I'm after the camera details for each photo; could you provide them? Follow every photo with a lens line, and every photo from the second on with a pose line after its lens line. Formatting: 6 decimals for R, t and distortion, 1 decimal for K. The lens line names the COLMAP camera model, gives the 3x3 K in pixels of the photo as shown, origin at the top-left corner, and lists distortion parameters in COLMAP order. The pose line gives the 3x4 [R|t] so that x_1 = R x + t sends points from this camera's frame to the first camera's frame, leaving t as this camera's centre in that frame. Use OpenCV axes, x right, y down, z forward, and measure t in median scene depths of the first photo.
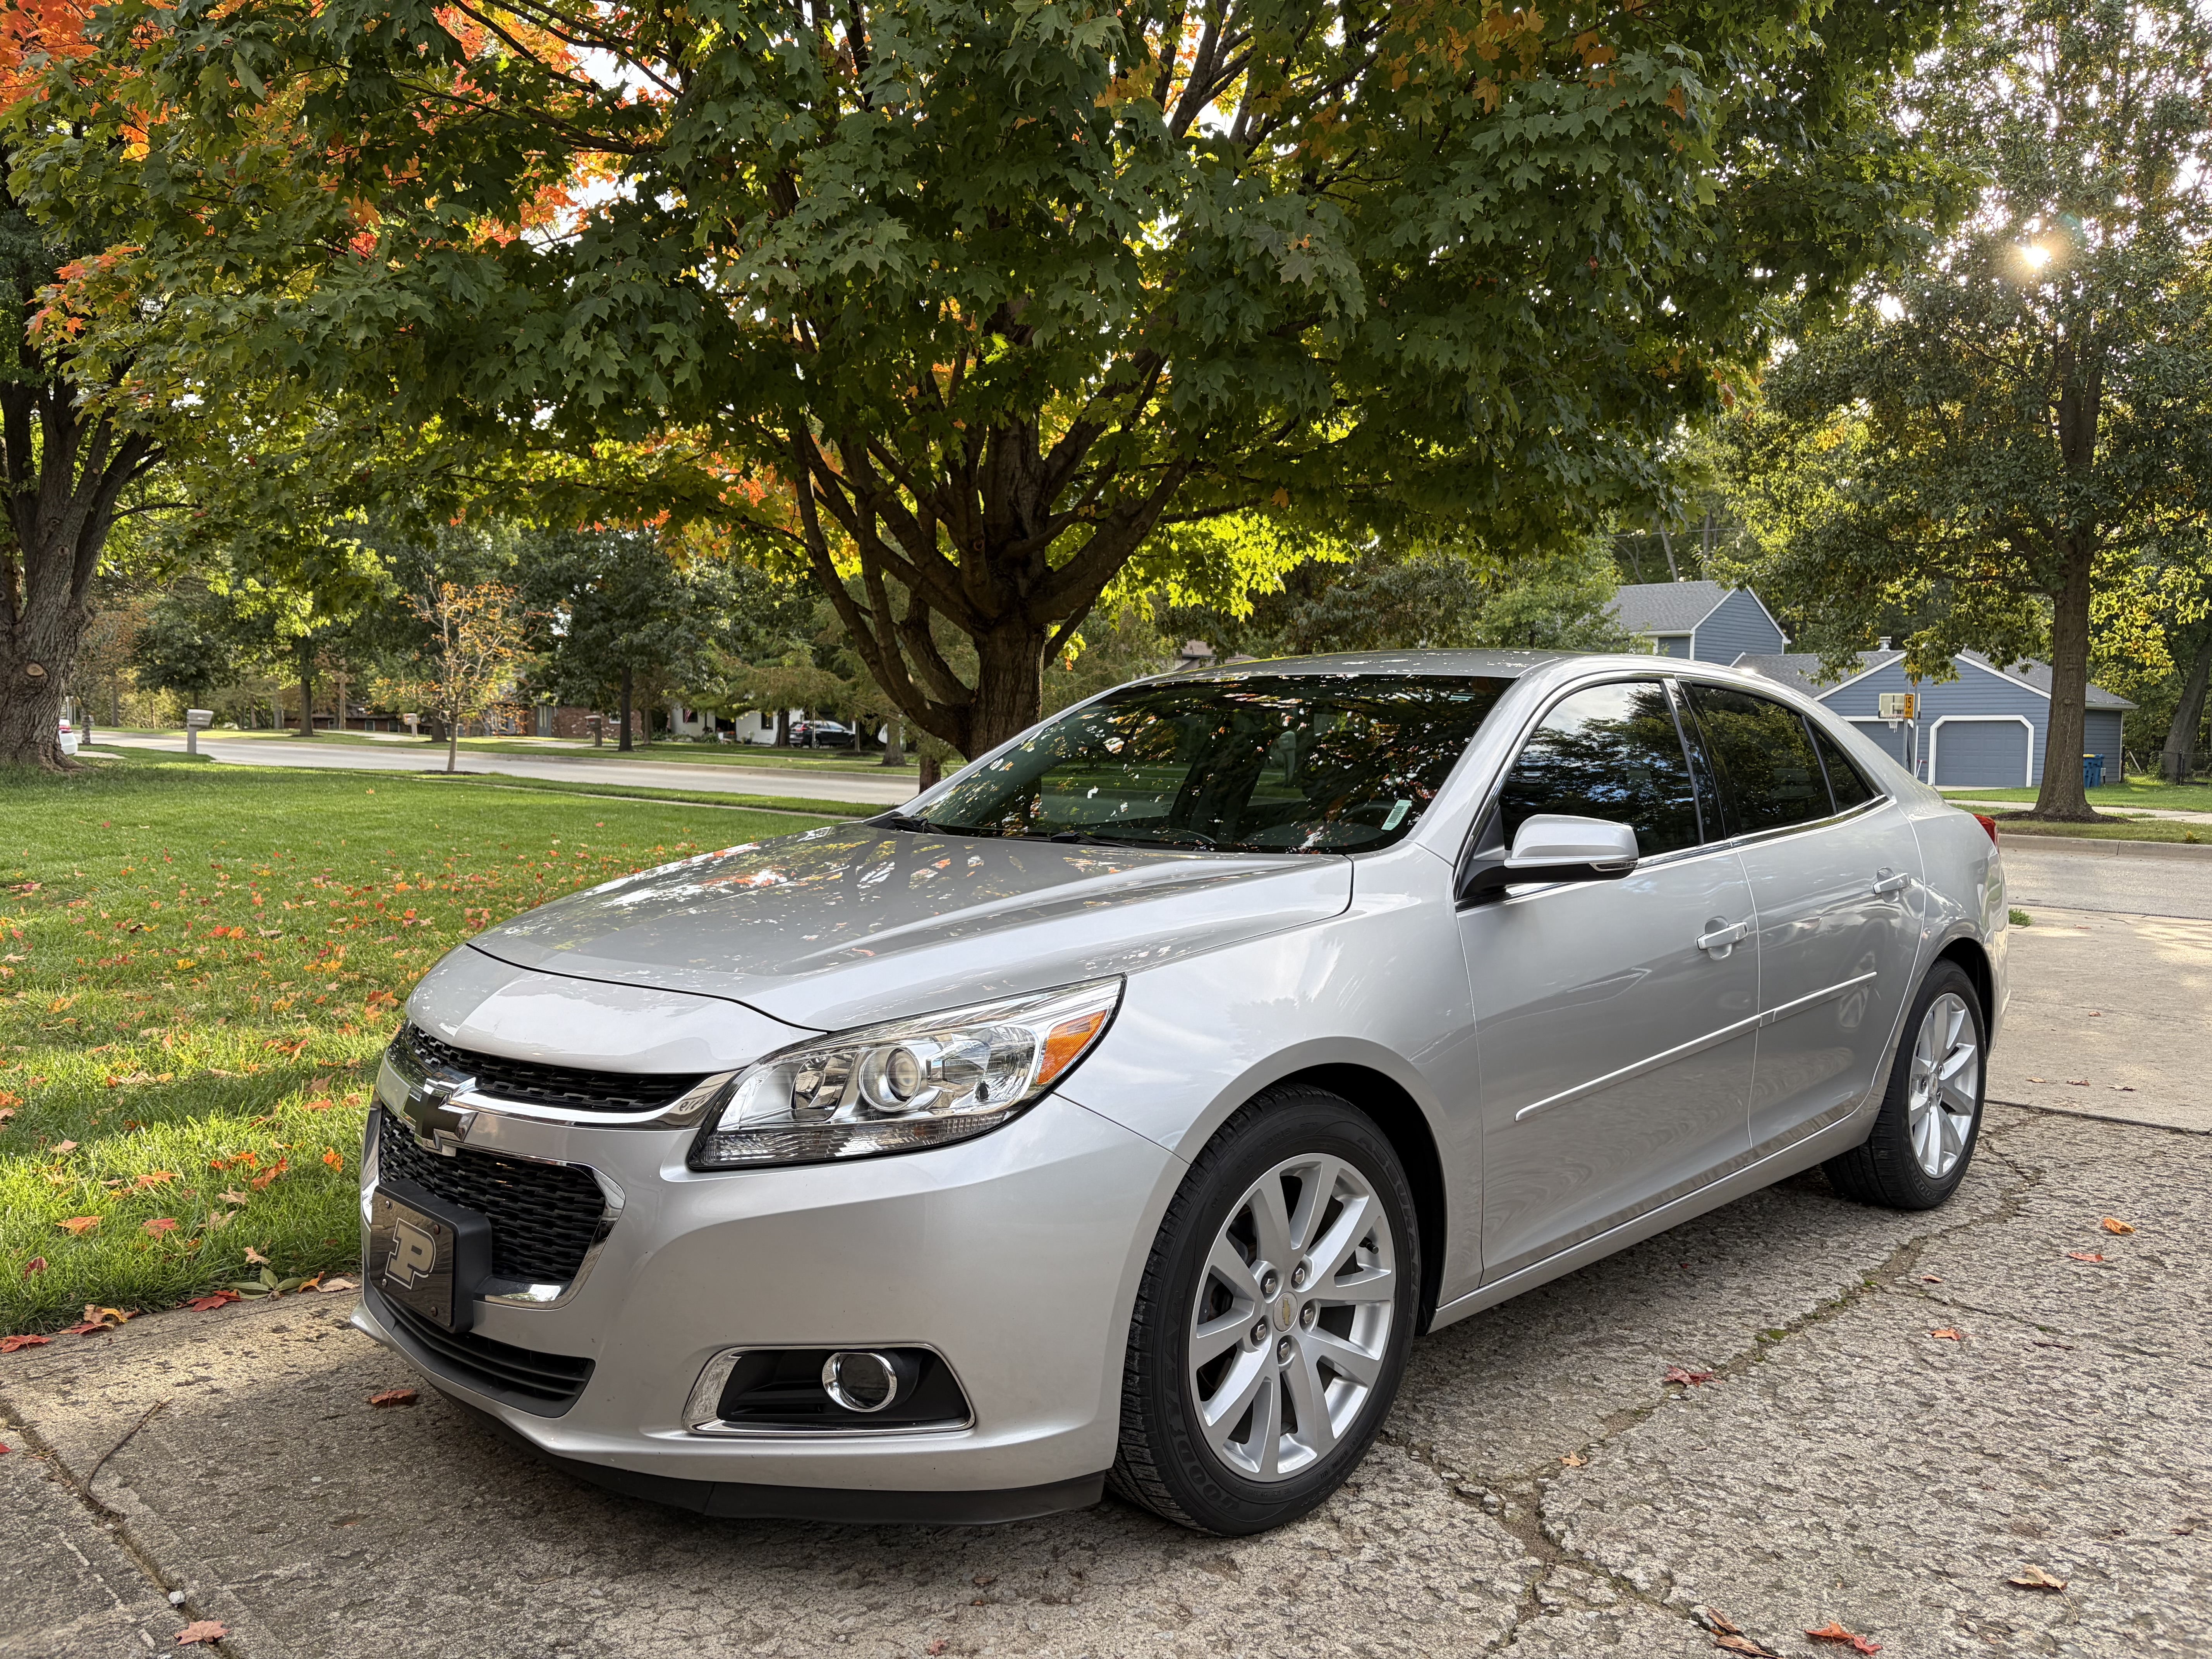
lens RADIAL K [[1715.2, 0, 1104.7], [0, 1715.2, 832.6], [0, 0, 1]] dist [0.034935, 0.006145]
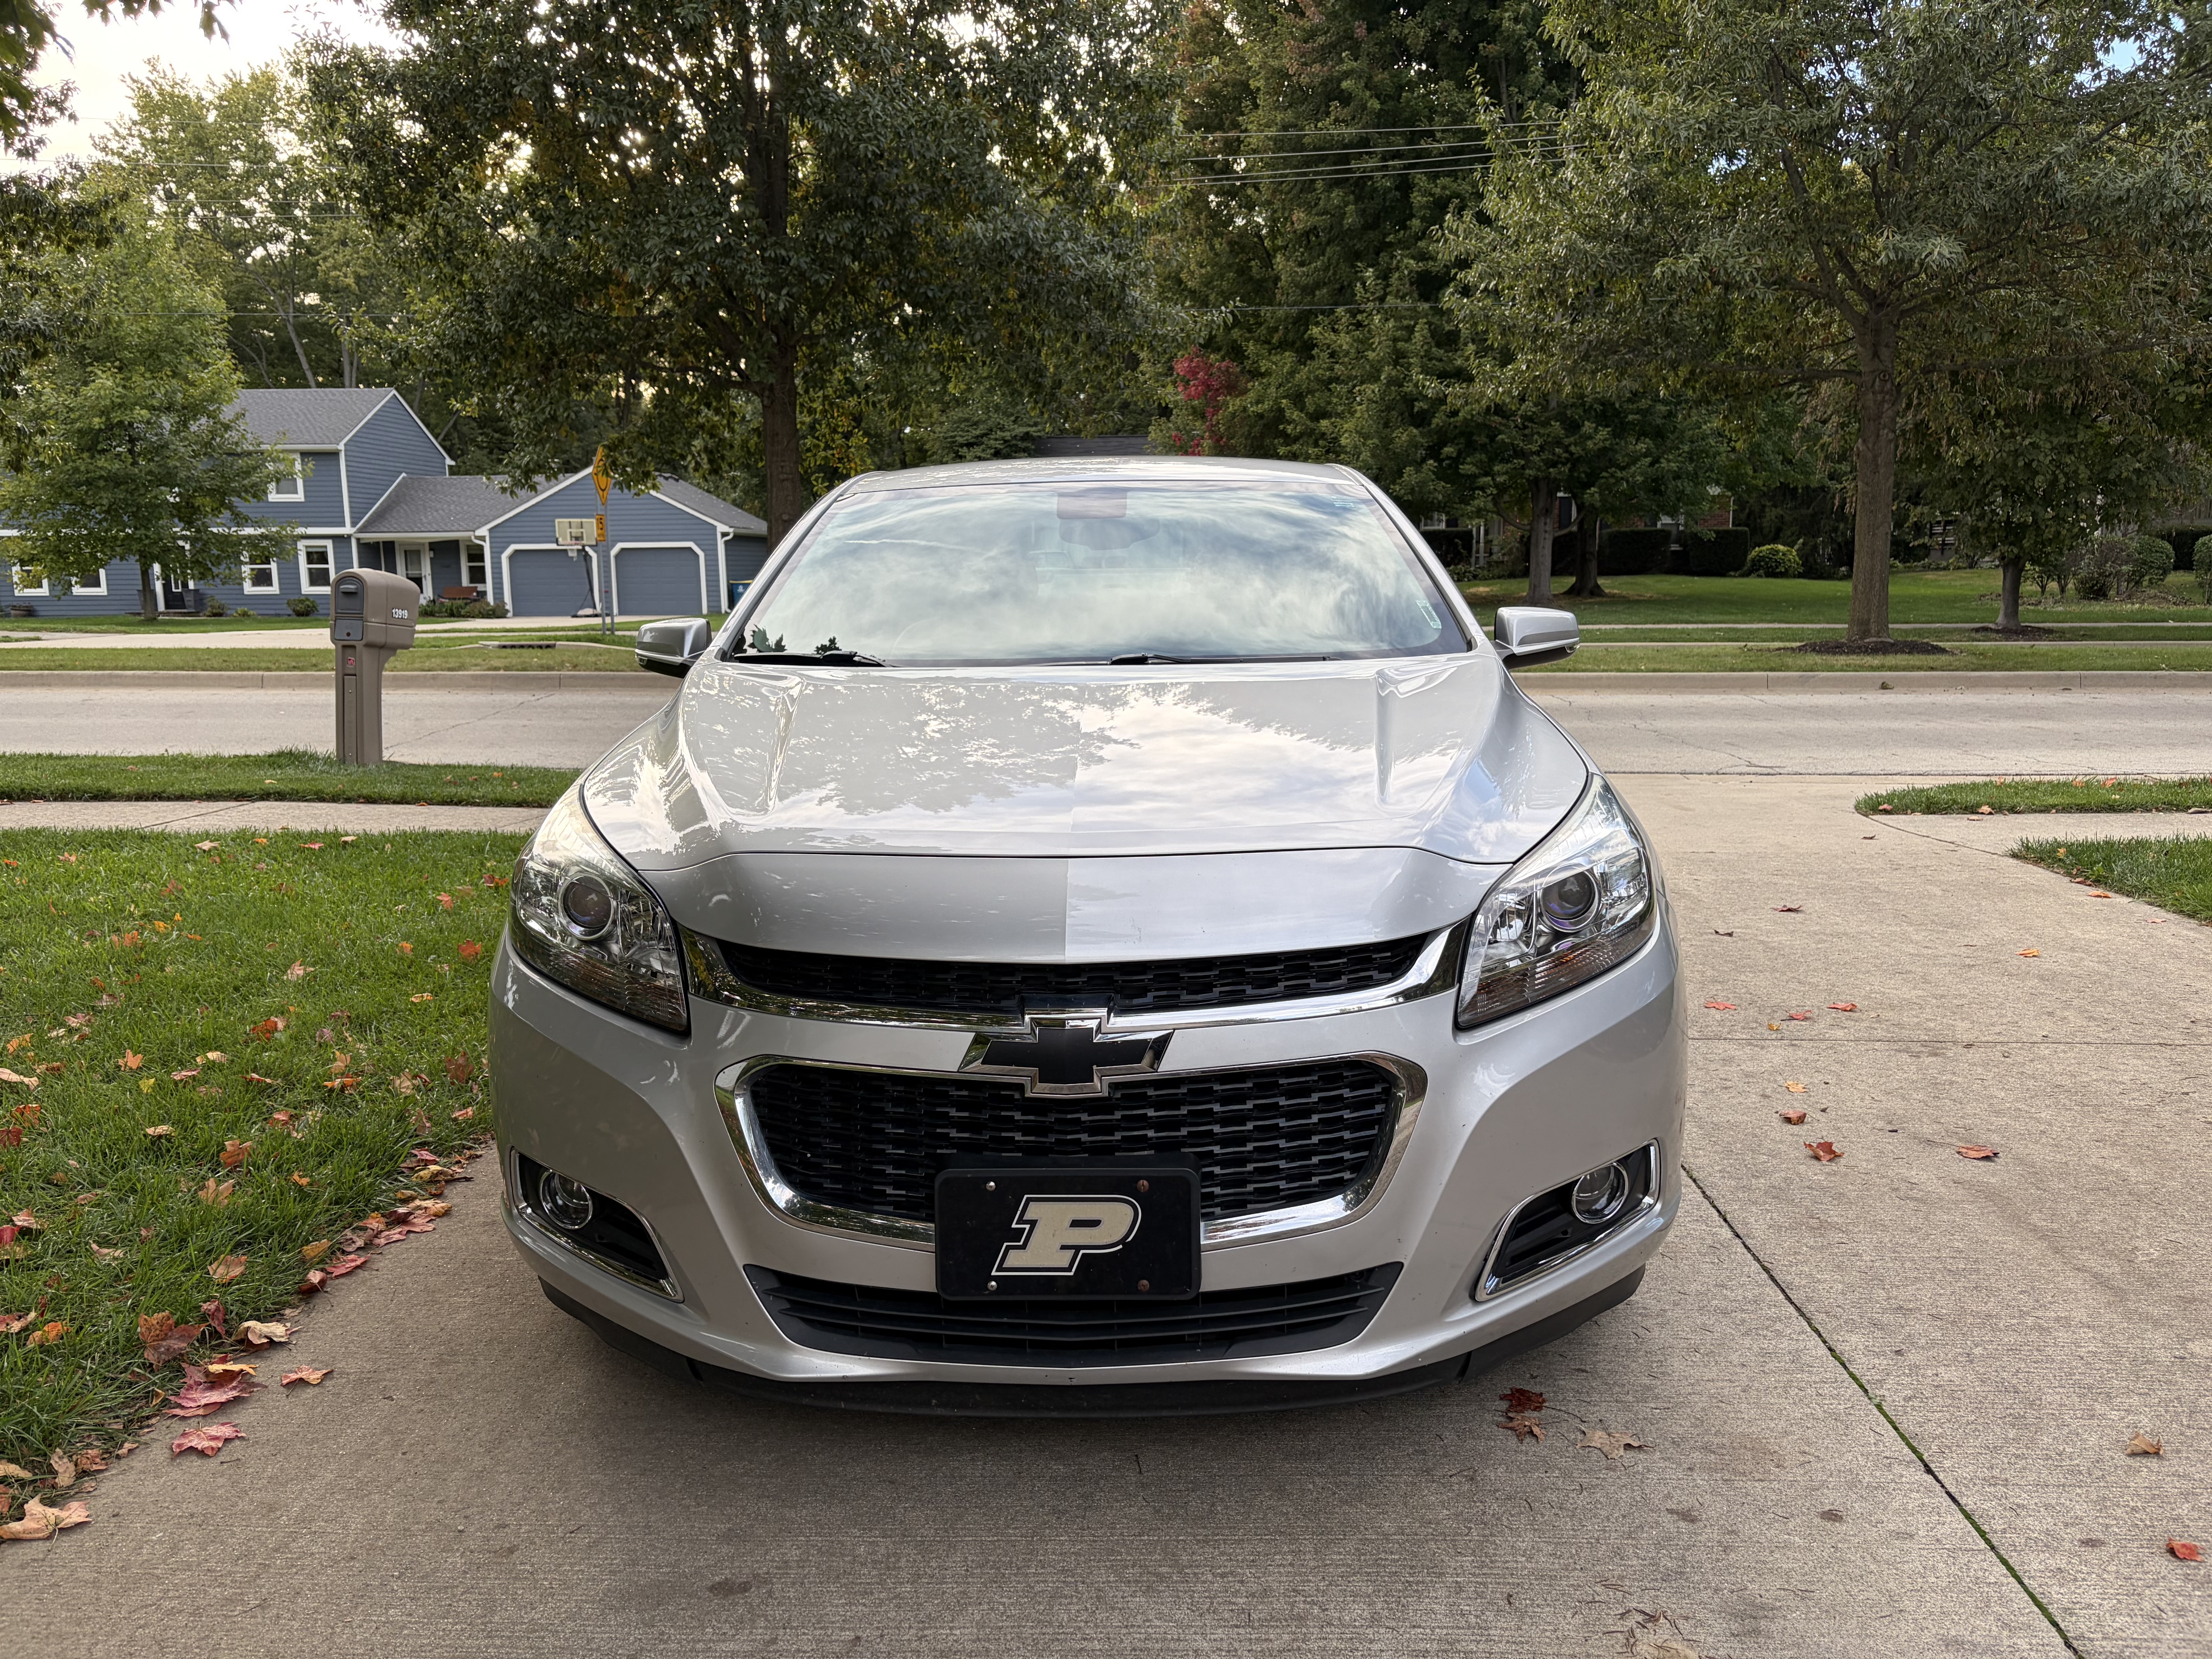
lens RADIAL K [[1715.2, 0, 1107.3], [0, 1715.2, 835.7], [0, 0, 1]] dist [0.034935, 0.006145]
pose [[0.742209, -0.124665, 0.658471, 0.032940], [0.060648, 0.991009, 0.119262, -0.003432], [-0.667418, -0.048582, 0.743096, 0.096886]]
